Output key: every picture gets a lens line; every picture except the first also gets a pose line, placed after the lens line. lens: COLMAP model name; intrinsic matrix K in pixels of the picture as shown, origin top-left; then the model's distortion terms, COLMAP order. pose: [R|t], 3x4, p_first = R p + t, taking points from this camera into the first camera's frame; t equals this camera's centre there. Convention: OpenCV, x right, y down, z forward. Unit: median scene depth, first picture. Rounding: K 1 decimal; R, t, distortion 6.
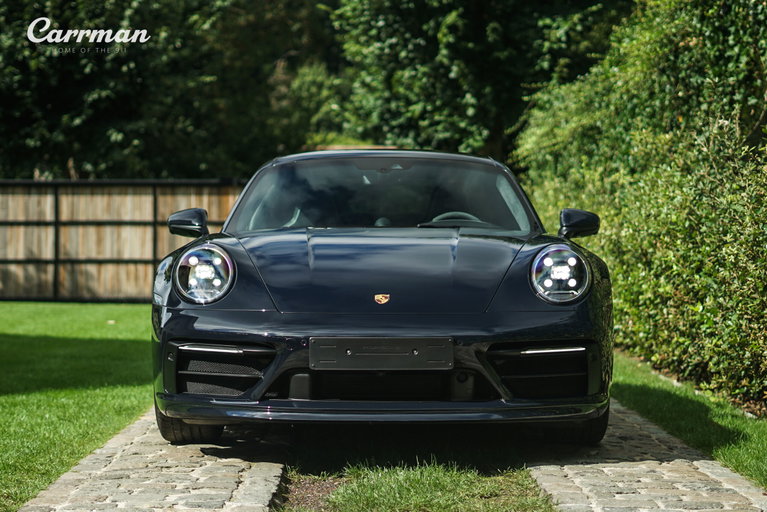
lens RADIAL K [[1886.1, 0, 383.5], [0, 1886.1, 256.0], [0, 0, 1]] dist [0.005464, 0.356108]
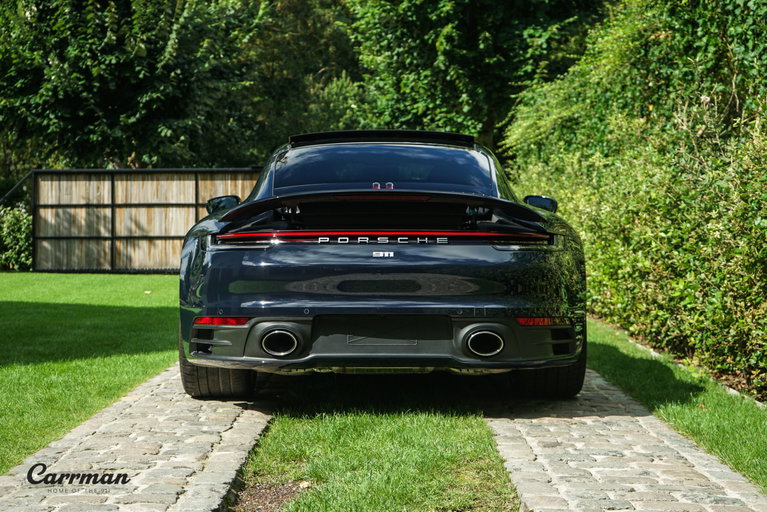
lens RADIAL K [[1480.6, 0, 380.4], [0, 1480.6, 237.4], [0, 0, 1]] dist [-0.030049, 0.182955]
pose [[0.999850, -0.005980, -0.016280, 0.014320], [0.006054, 0.999971, 0.004531, -0.001380], [0.016253, -0.004629, 0.999857, 0.149606]]
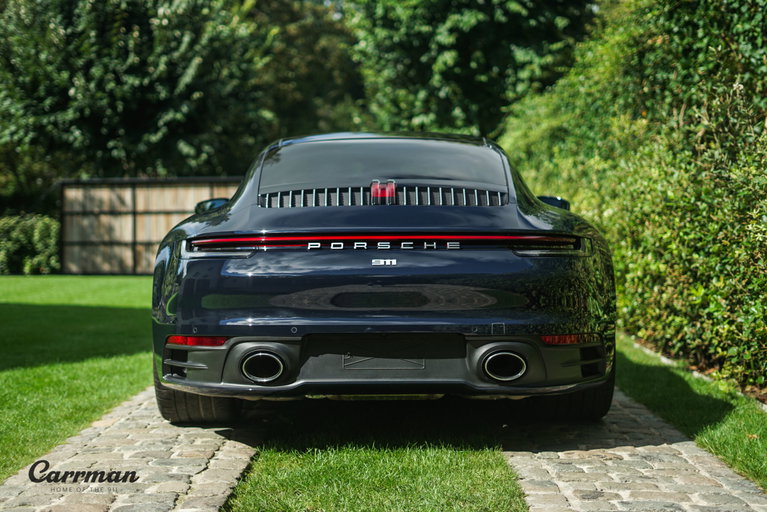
lens RADIAL K [[1269.8, 0, 383.5], [0, 1269.8, 256.0], [0, 0, 1]] dist [-0.025938, -0.082557]
pose [[0.999809, -0.012112, -0.015332, 0.012721], [0.012367, 0.999785, 0.016635, -0.001245], [0.015127, -0.016821, 0.999744, 0.272563]]
